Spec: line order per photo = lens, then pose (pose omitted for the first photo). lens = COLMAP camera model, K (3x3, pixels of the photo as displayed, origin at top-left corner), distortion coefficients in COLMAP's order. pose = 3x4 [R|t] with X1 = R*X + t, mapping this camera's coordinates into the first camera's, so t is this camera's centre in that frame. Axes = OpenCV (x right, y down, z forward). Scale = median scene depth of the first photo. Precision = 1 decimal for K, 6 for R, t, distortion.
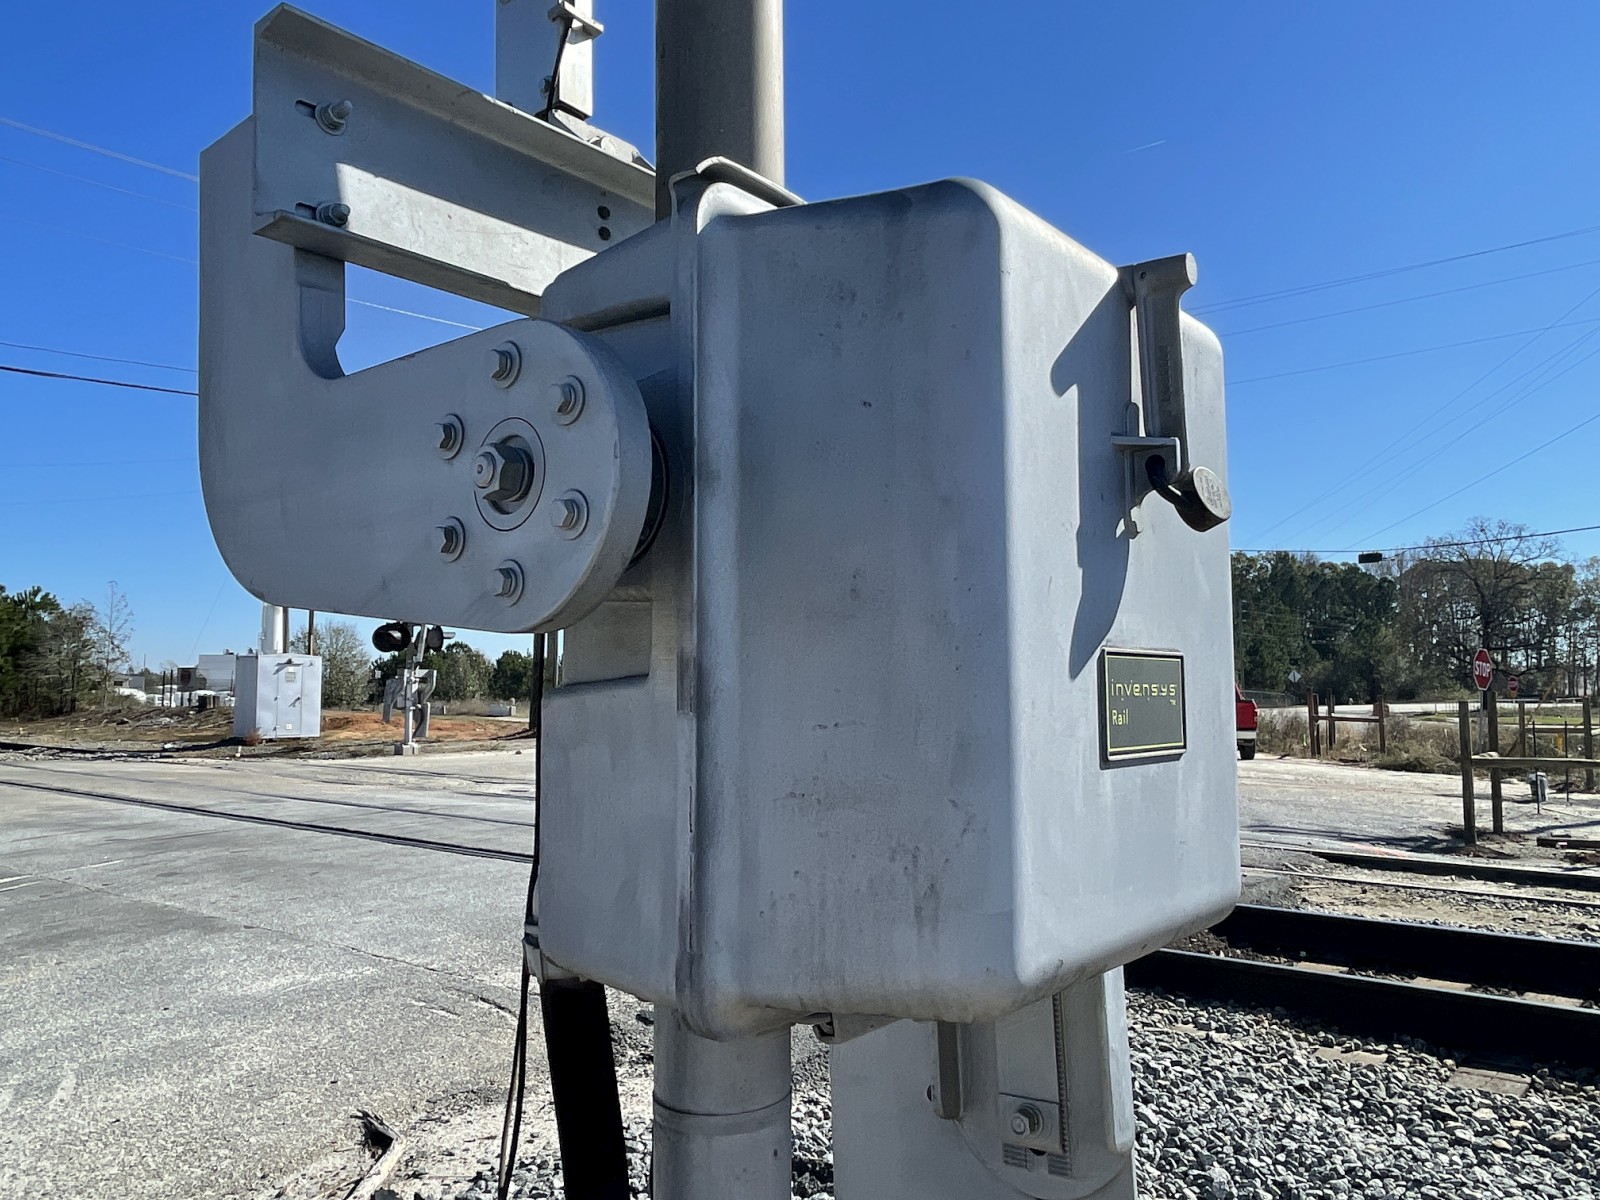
lens RADIAL K [[1192.7, 0, 808.8], [0, 1192.7, 597.8], [0, 0, 1]] dist [0.001275, -0.006835]
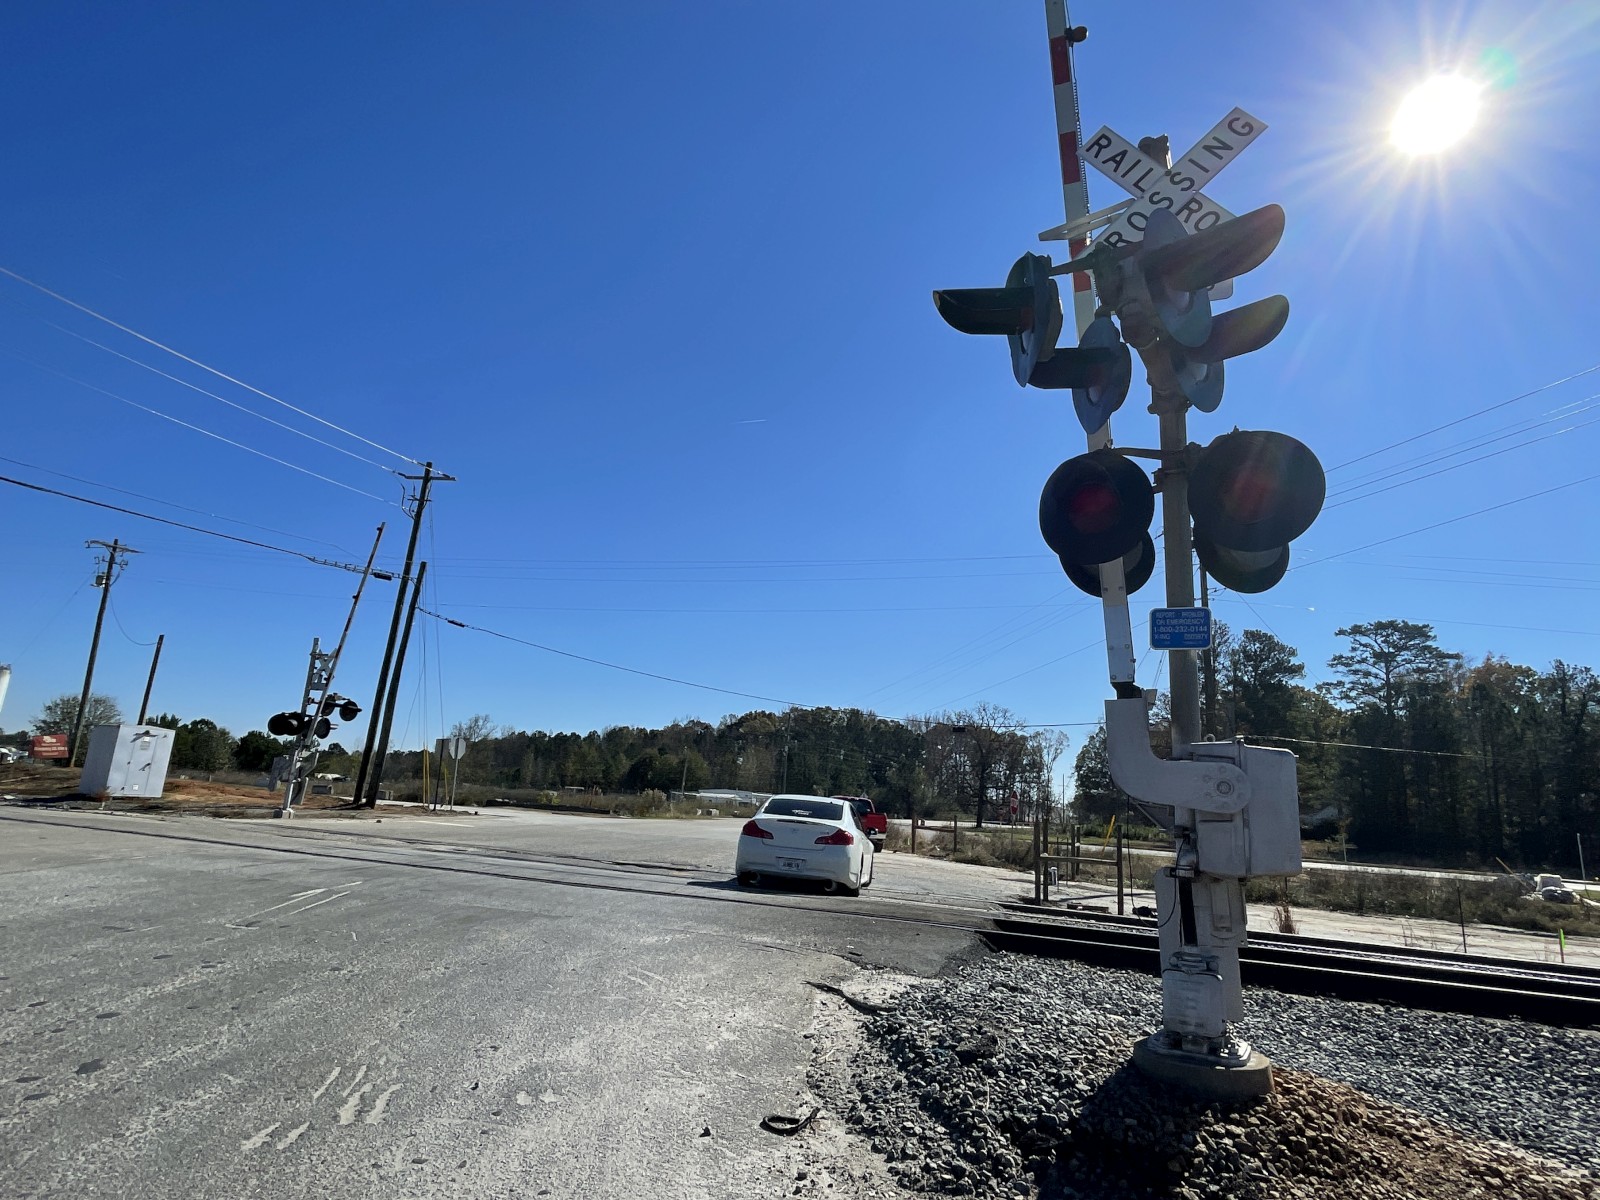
lens RADIAL K [[884.5, 0, 808.1], [0, 884.5, 602.2], [0, 0, 1]] dist [-0.001109, -0.000275]
pose [[0.939214, 0.135372, 0.315516, -0.119648], [-0.091857, 0.984563, -0.148990, -0.005372], [-0.330815, 0.110951, 0.937151, -0.084043]]
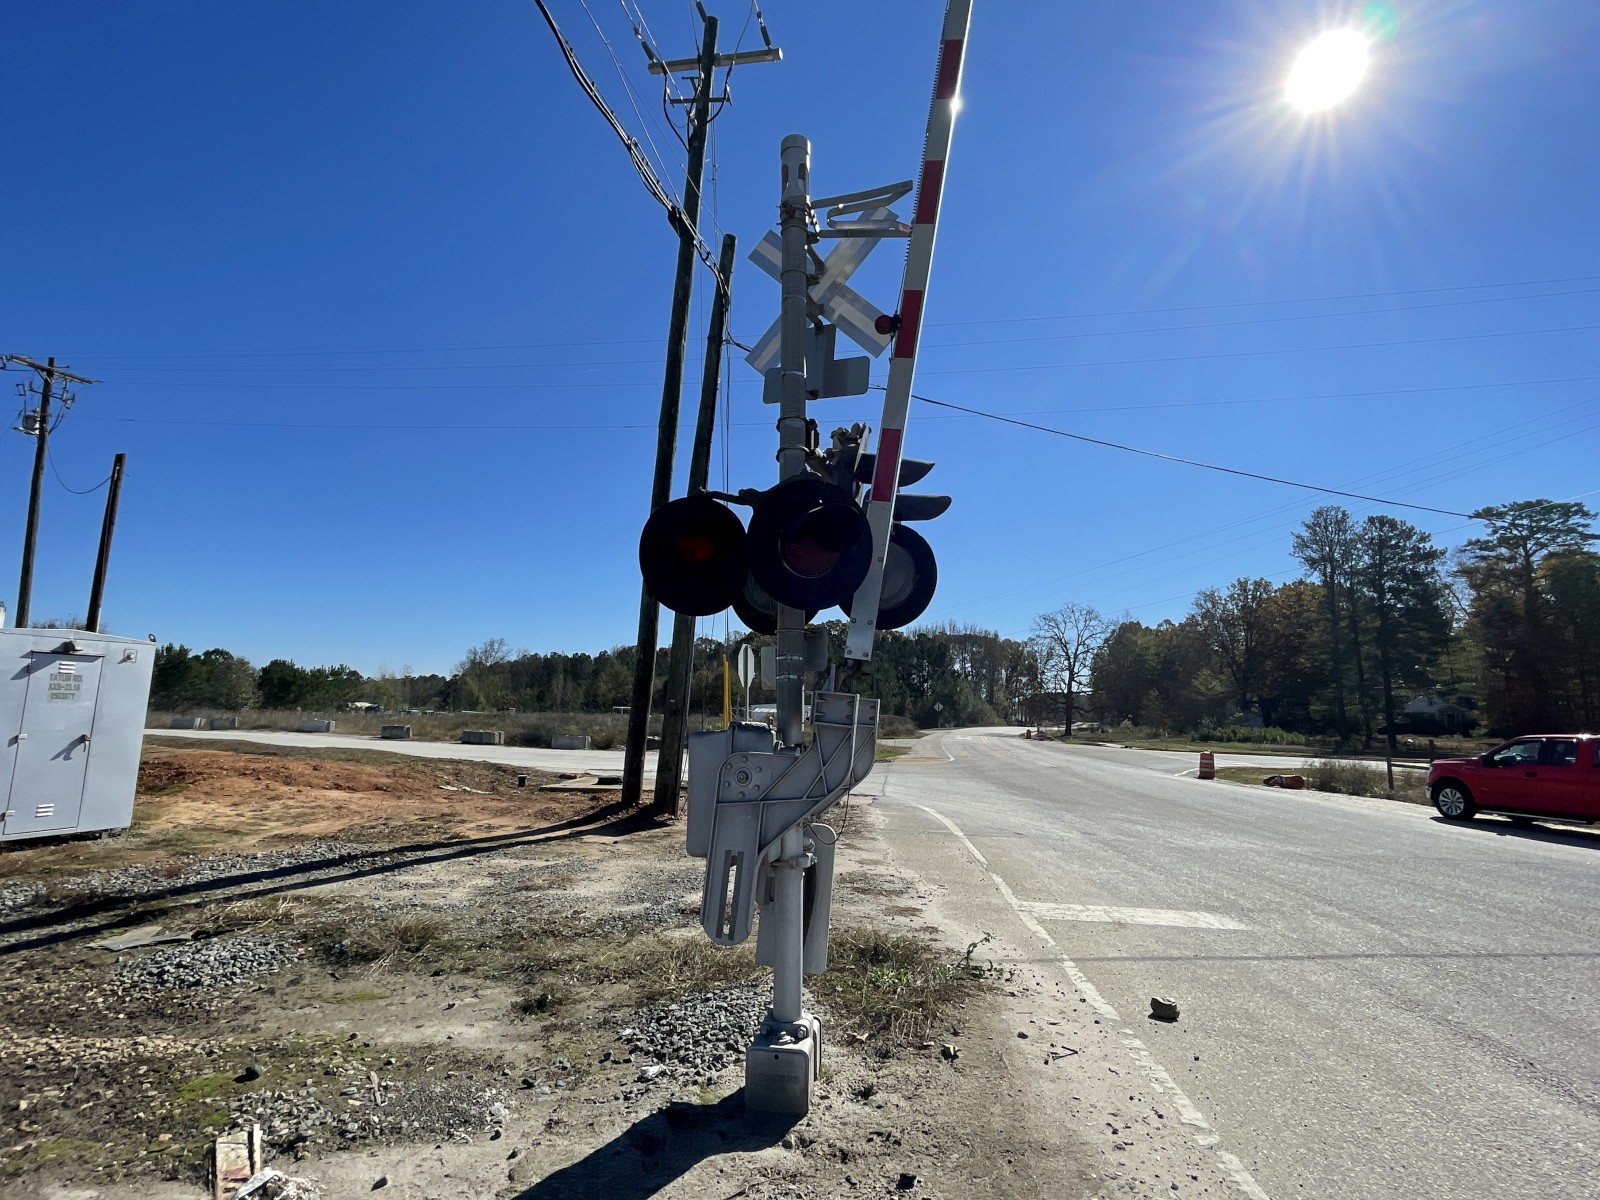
lens RADIAL K [[780.7, 0, 800.8], [0, 780.7, 600.5], [0, 0, 1]] dist [-0.001803, 0.001133]
pose [[0.925067, 0.079684, 0.371352, -0.338728], [-0.058807, 0.996003, -0.067228, 0.044884], [-0.375225, 0.040352, 0.926055, 0.733871]]
